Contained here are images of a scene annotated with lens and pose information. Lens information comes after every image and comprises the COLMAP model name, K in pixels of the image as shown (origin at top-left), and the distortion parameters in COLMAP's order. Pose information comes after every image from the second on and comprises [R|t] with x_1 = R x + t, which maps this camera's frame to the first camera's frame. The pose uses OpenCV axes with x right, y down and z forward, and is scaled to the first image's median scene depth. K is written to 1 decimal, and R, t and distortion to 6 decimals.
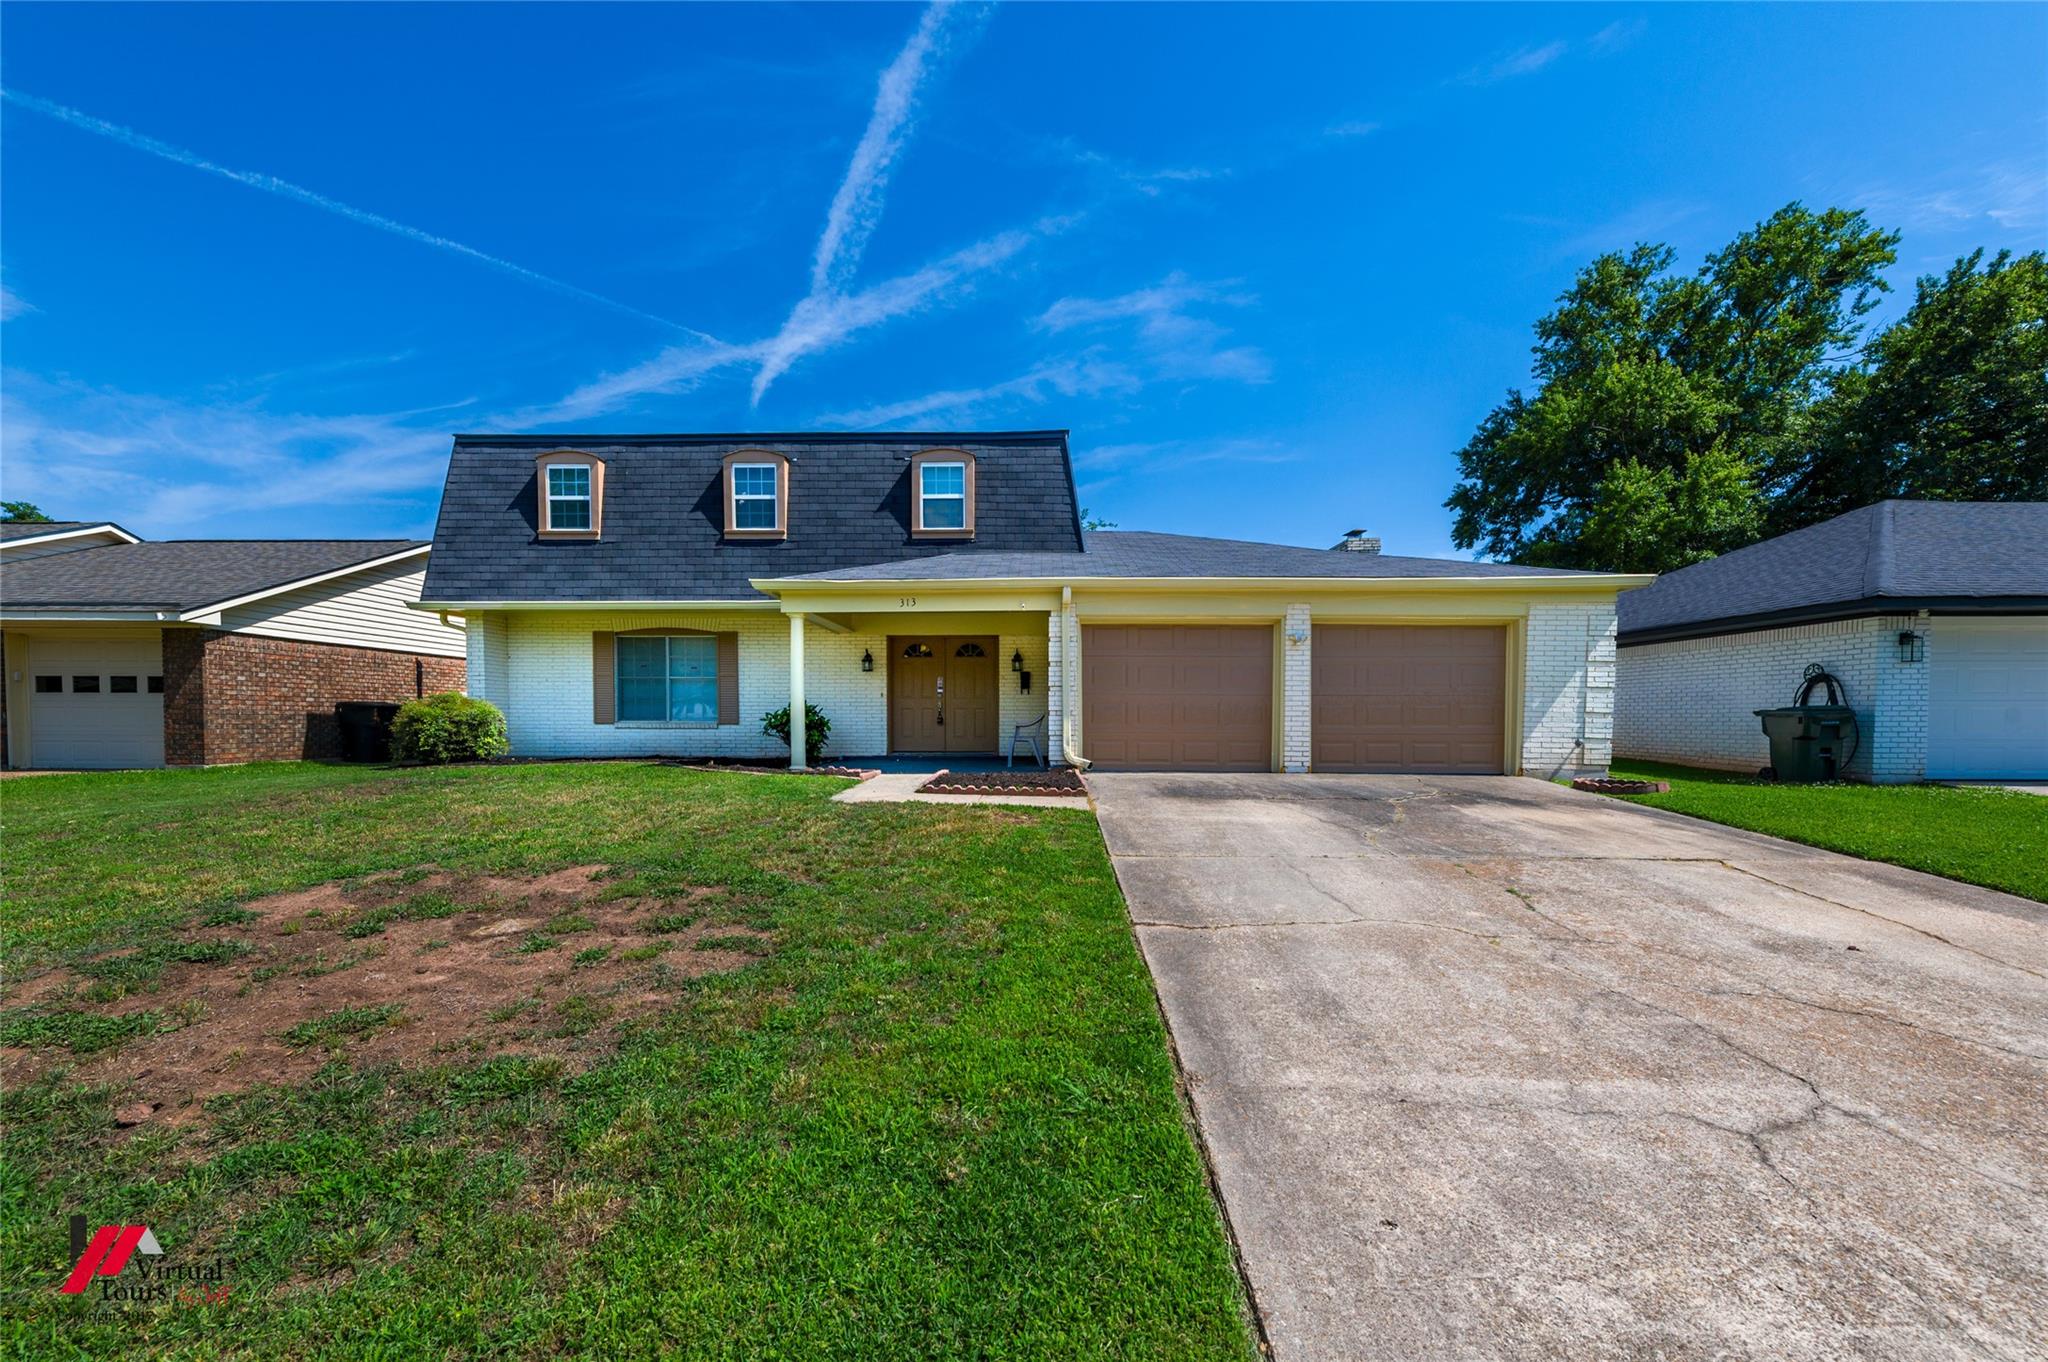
lens RADIAL K [[849.9, 0, 1019.8], [0, 849.9, 742.9], [0, 0, 1]] dist [0.008245, -0.001067]
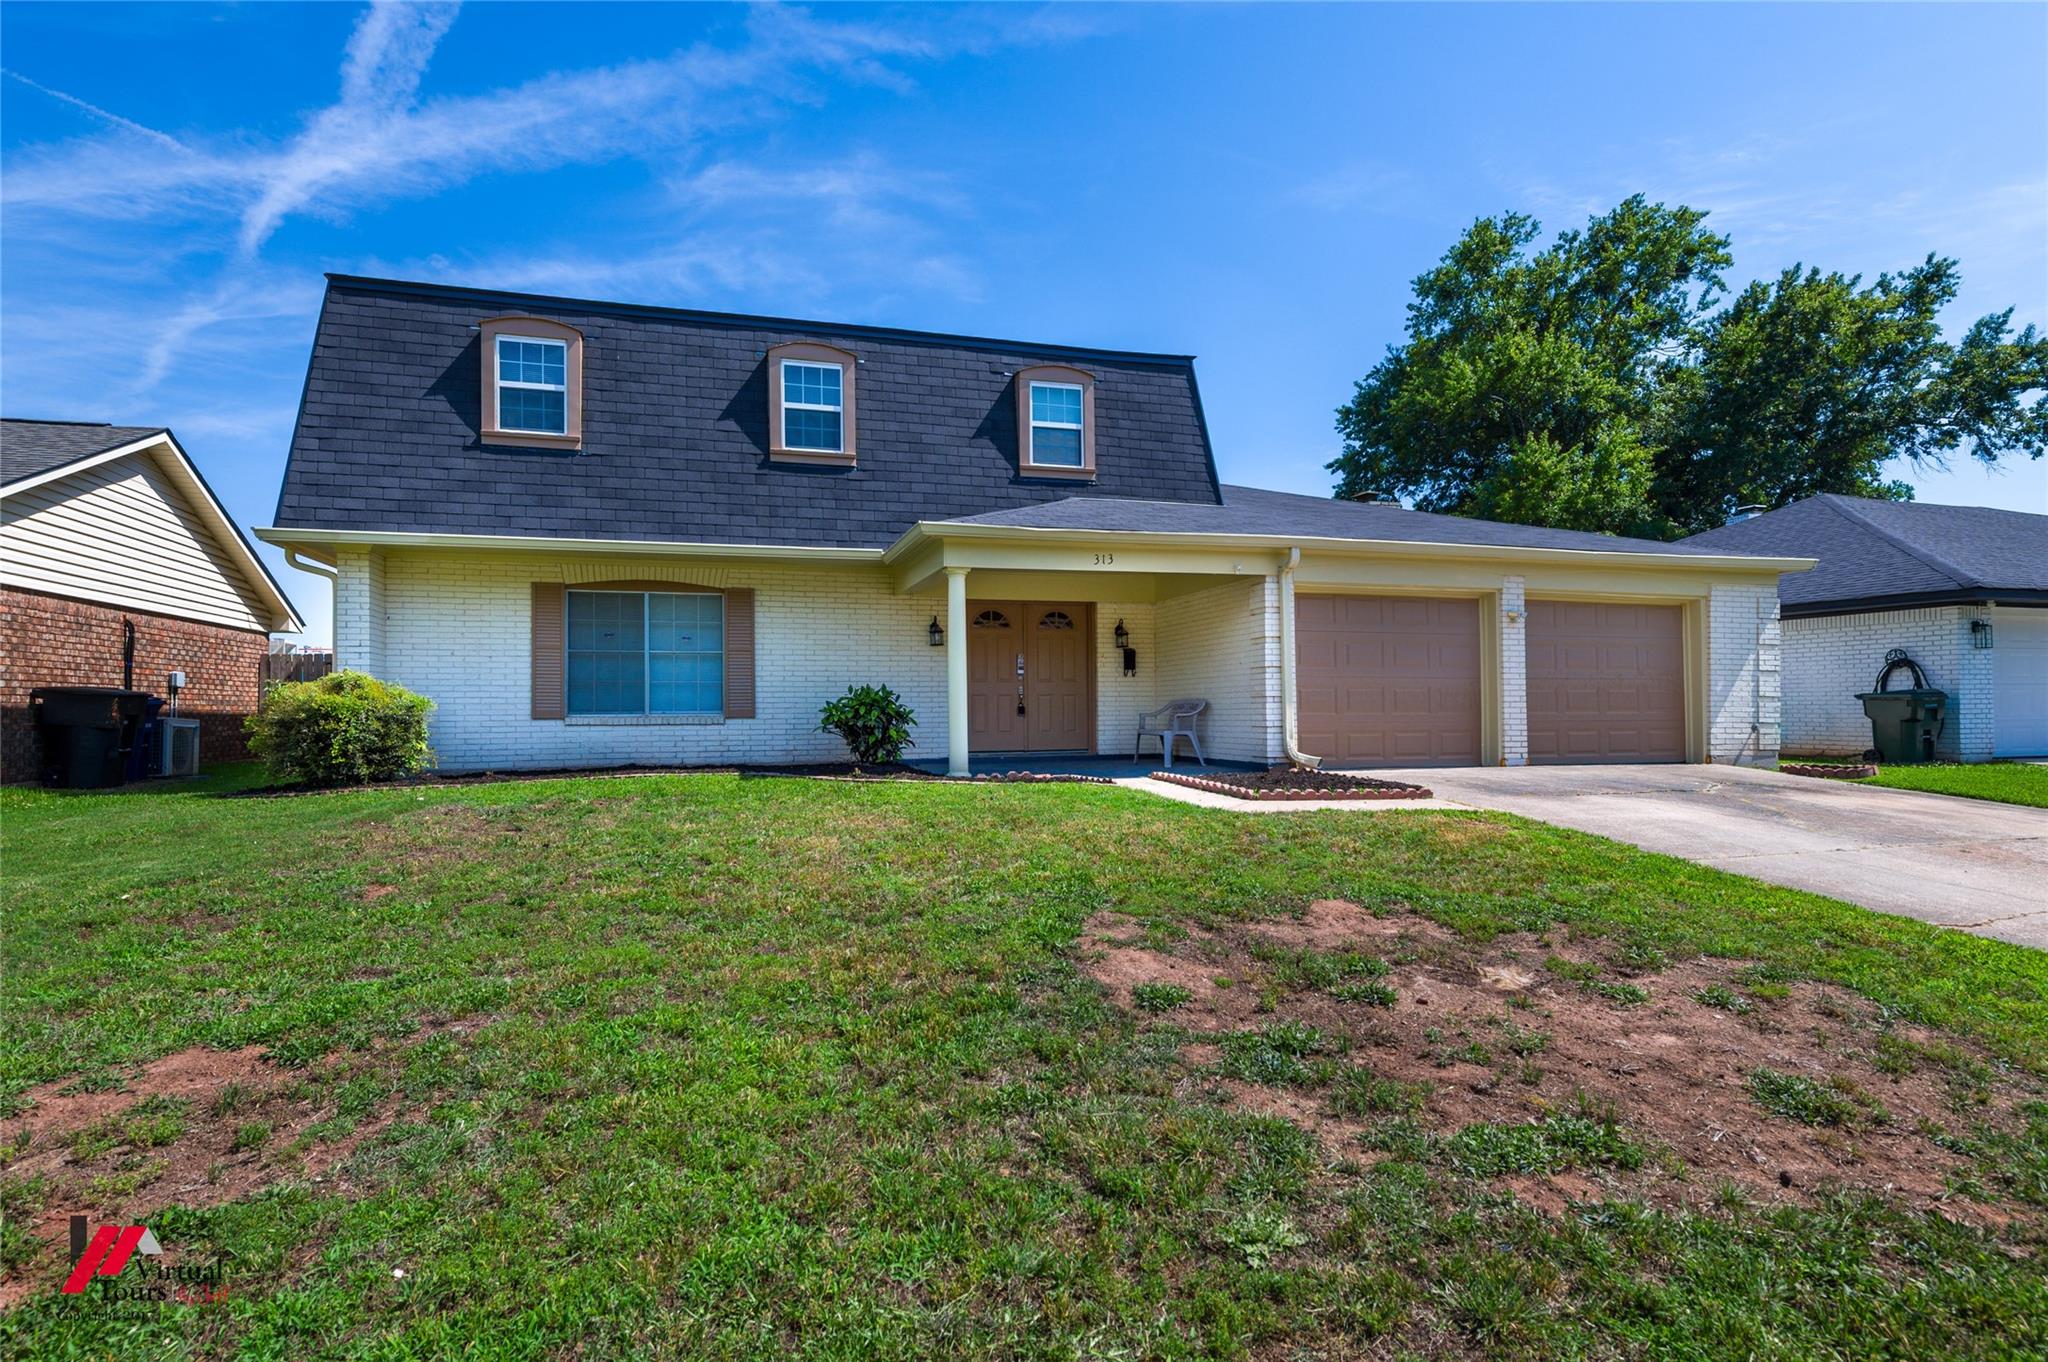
lens RADIAL K [[1095.2, 0, 1024.6], [0, 1095.2, 685.4], [0, 0, 1]] dist [0.009477, 0.000289]
pose [[0.948128, -0.000464, 0.317888, -0.434790], [0.016277, 0.998758, -0.047090, -0.002143], [-0.317471, 0.049821, 0.946958, 0.060411]]
